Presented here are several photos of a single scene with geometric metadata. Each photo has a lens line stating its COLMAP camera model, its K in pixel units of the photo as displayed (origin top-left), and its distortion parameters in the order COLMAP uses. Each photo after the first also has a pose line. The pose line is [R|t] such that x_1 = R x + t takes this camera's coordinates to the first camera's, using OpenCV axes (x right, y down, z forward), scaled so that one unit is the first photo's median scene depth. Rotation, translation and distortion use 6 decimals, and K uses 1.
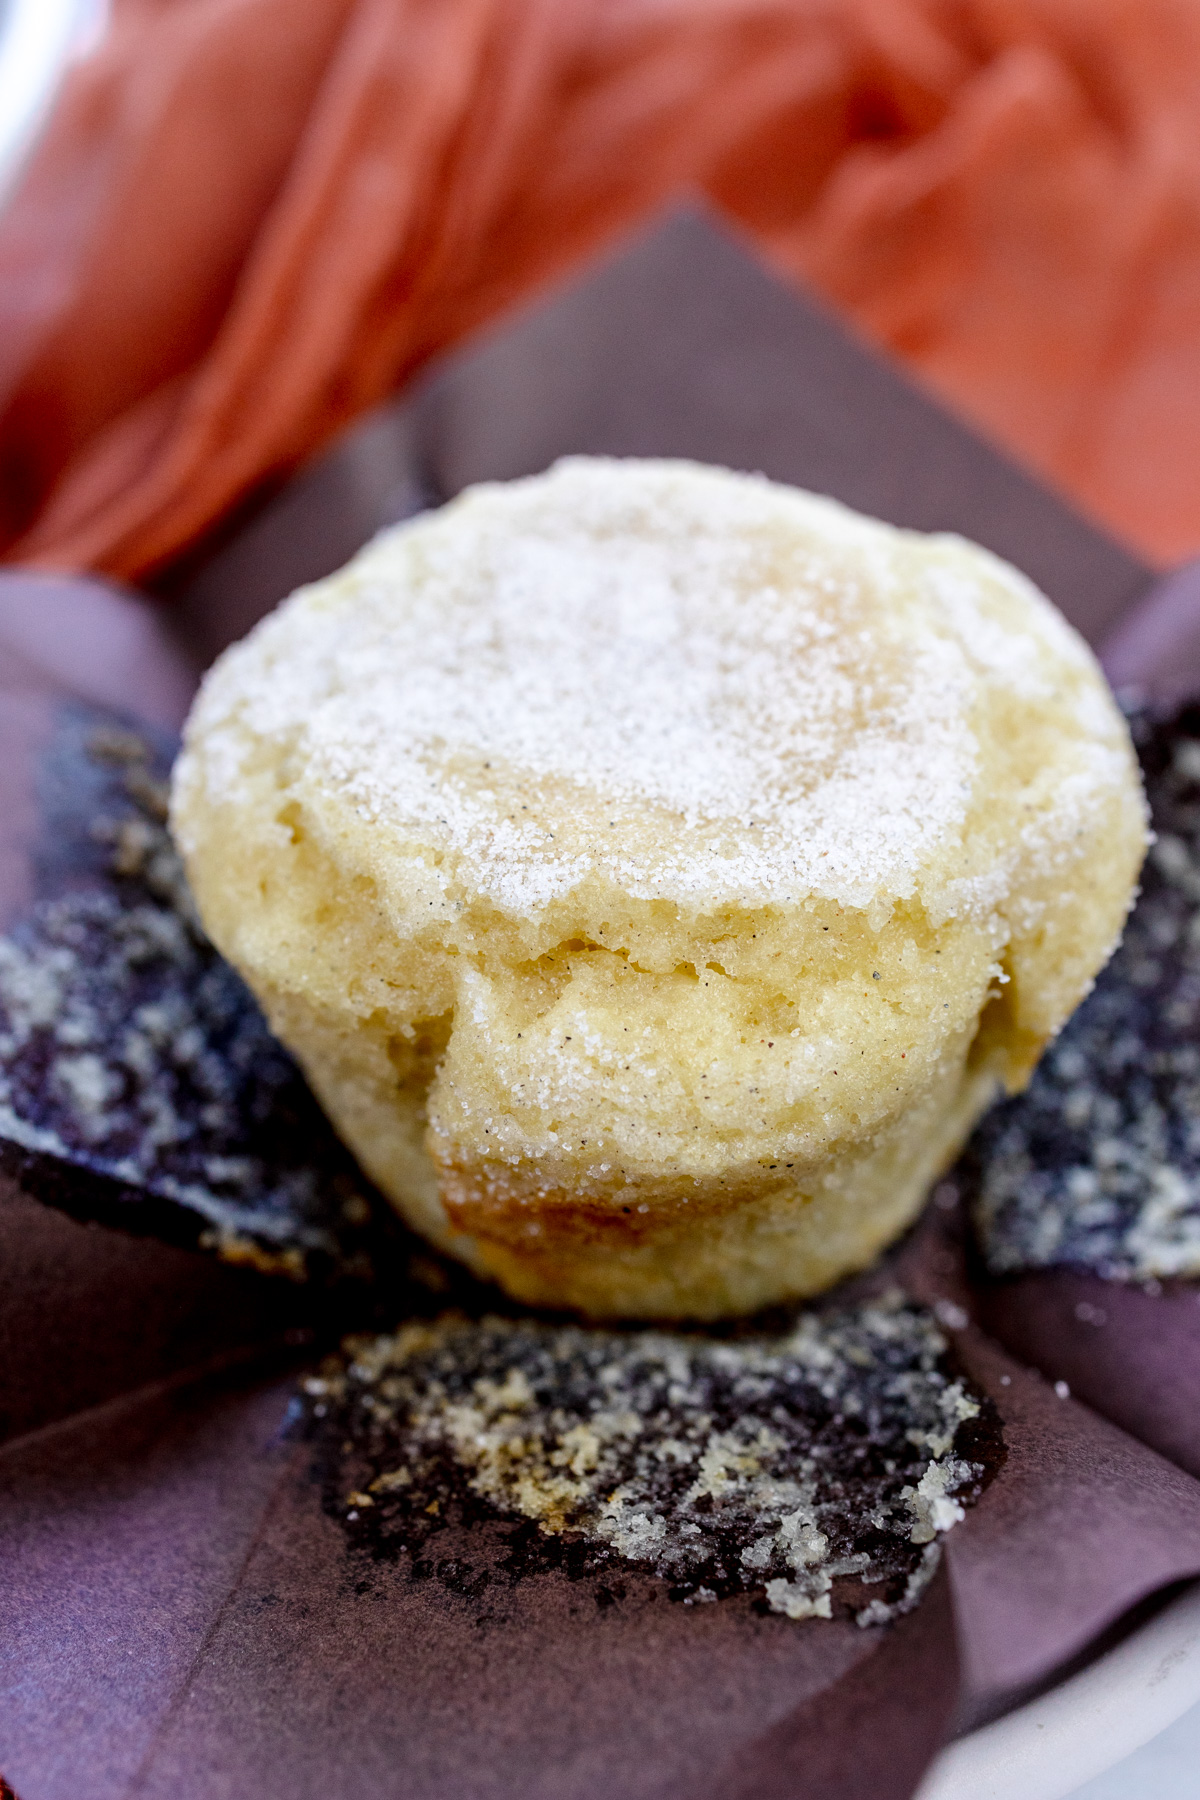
lens RADIAL K [[1999.3, 0, 590.7], [0, 1999.3, 905.3], [0, 0, 1]] dist [0.056665, -0.021537]
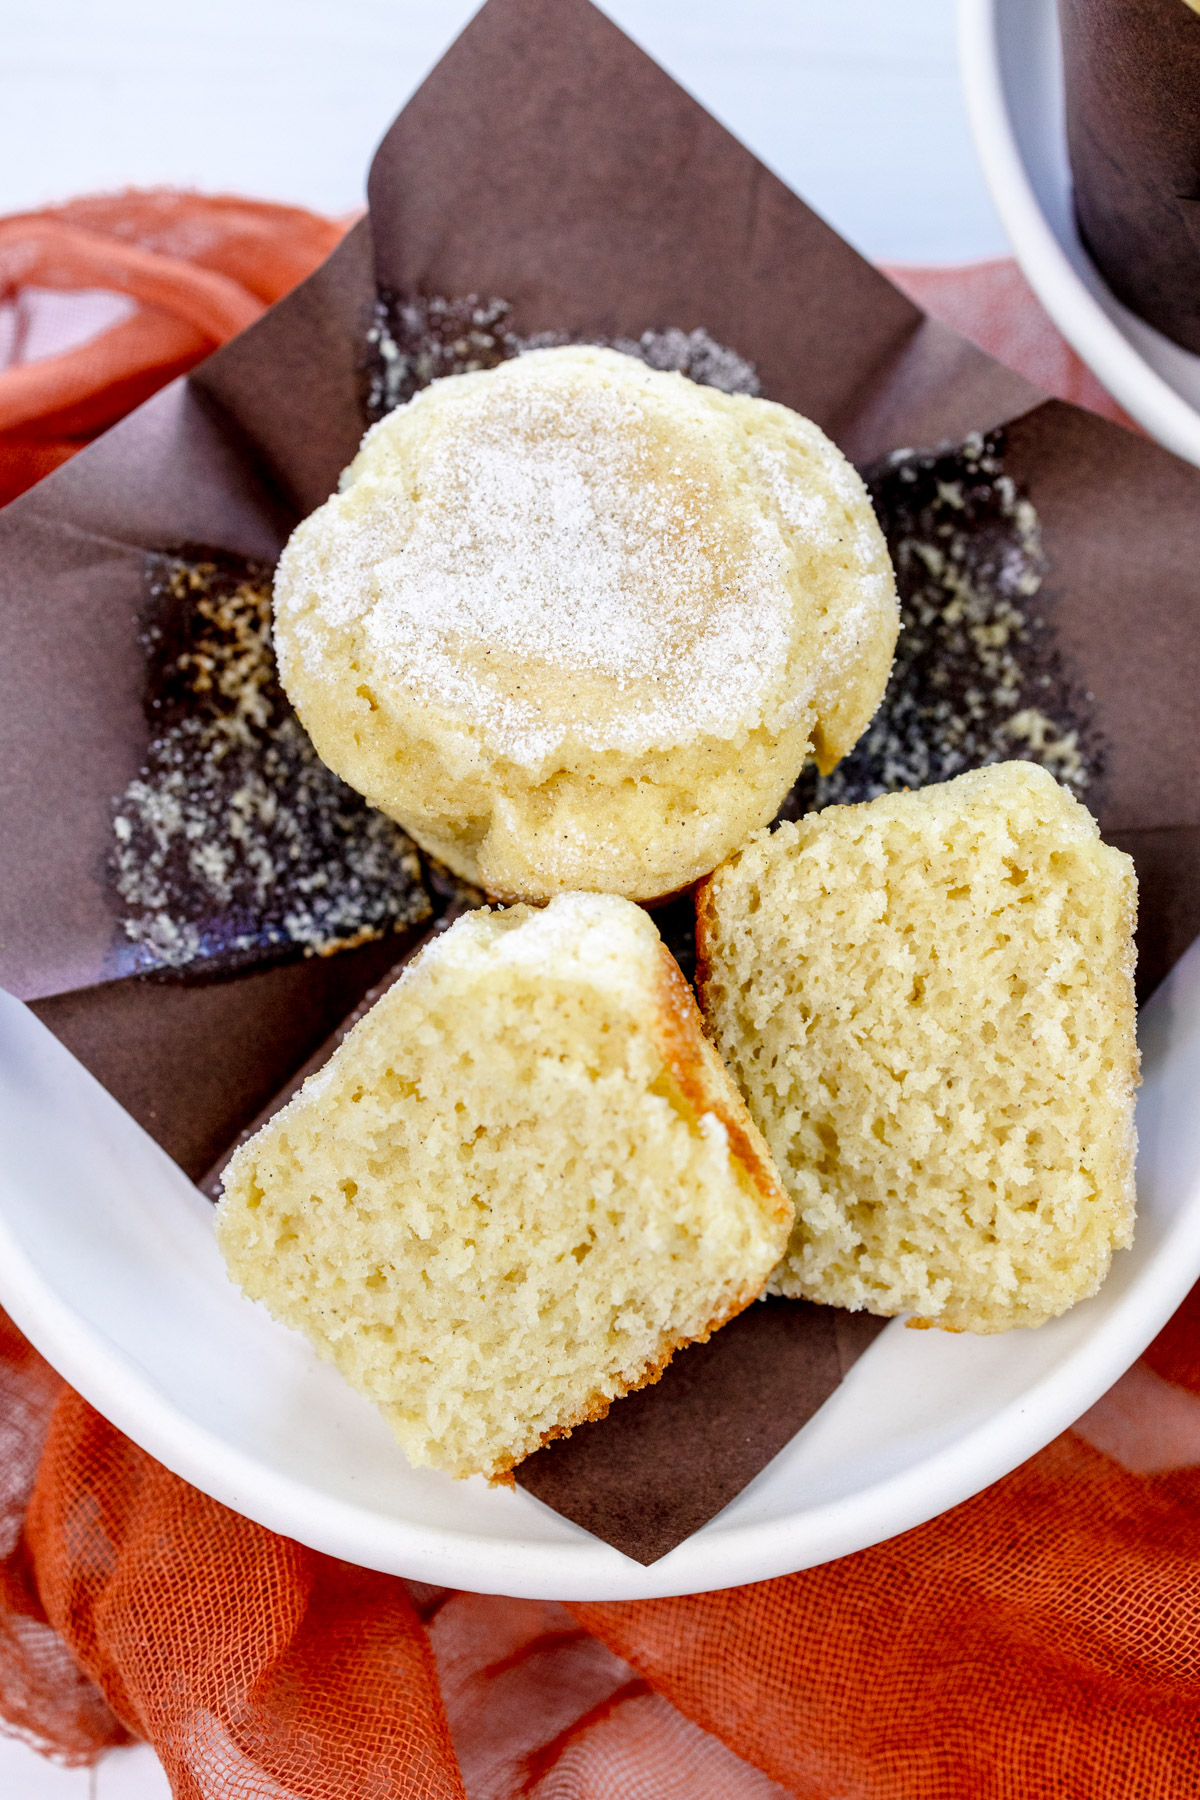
lens RADIAL K [[1999.3, 0, 590.7], [0, 1999.3, 905.3], [0, 0, 1]] dist [0.056665, -0.021537]
pose [[0.991087, -0.124043, 0.048582, -0.073601], [0.095788, 0.916994, 0.387229, -0.495608], [-0.092582, -0.379124, 0.920703, -0.545997]]
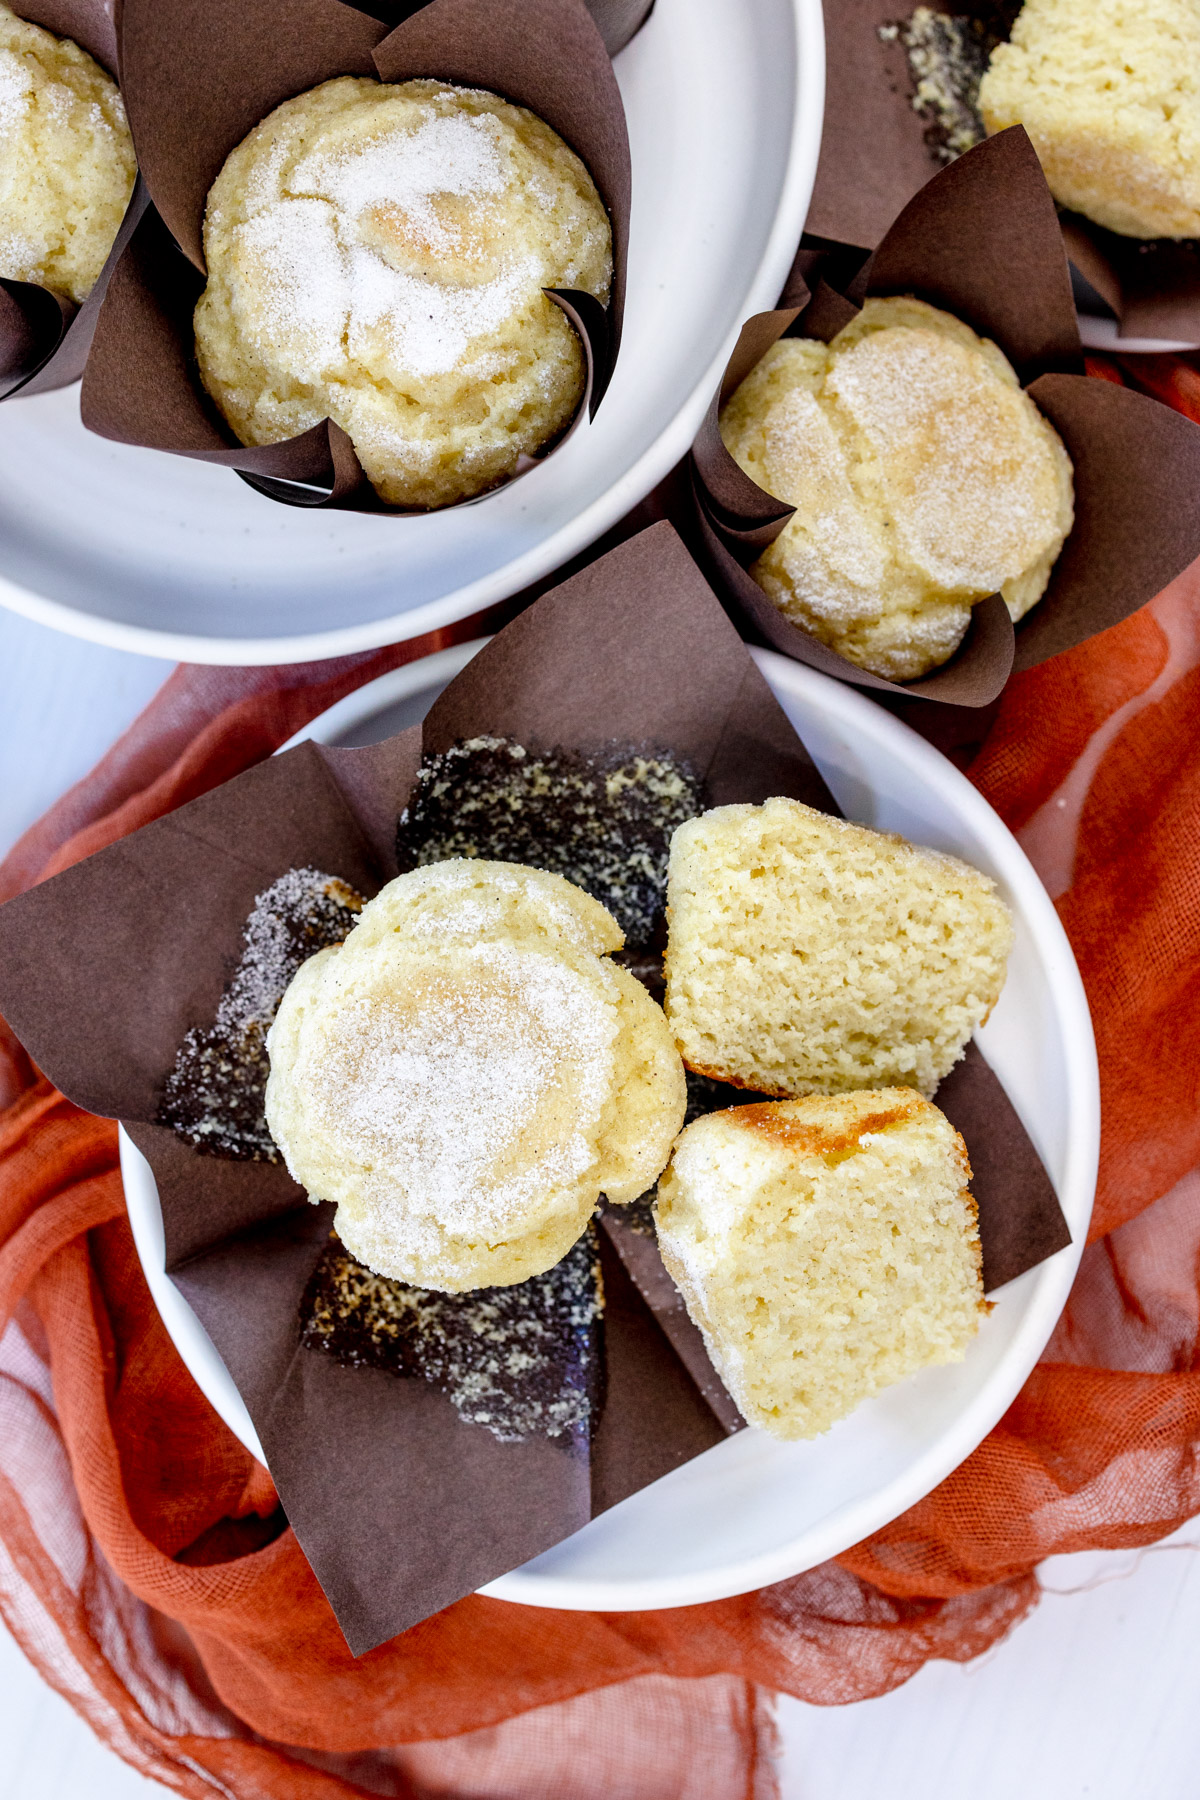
lens RADIAL K [[1999.3, 0, 590.7], [0, 1999.3, 905.3], [0, 0, 1]] dist [0.056665, -0.021537]
pose [[0.208295, -0.976838, 0.048989, 0.147510], [0.788313, 0.197321, 0.582776, -1.413007], [-0.578944, -0.082771, 0.811155, -0.927973]]
